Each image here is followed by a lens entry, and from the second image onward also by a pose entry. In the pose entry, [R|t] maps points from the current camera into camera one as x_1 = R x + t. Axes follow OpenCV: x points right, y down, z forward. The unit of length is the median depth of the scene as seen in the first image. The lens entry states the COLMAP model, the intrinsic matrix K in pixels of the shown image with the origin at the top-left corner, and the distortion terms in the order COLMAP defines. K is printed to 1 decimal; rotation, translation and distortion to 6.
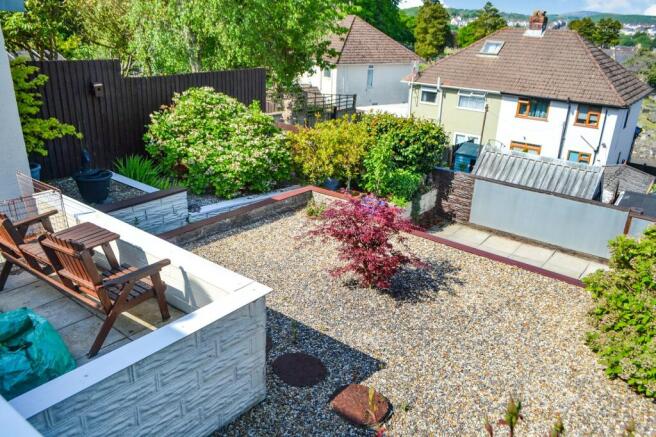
lens RADIAL K [[530.0, 0, 327.3], [0, 530.0, 233.2], [0, 0, 1]] dist [-0.010910, -0.000299]
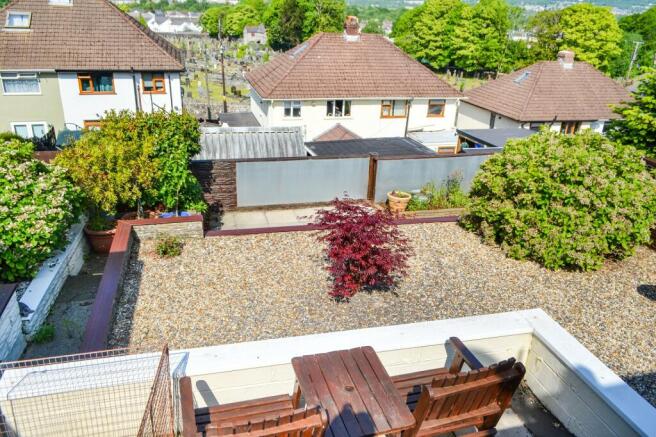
lens RADIAL K [[530.0, 0, 327.3], [0, 530.0, 233.2], [0, 0, 1]] dist [-0.010910, -0.000299]
pose [[0.602645, -0.335948, 0.723850, -0.145543], [0.291951, 0.937002, 0.191810, -0.046774], [-0.742687, 0.095736, 0.662760, 0.095327]]
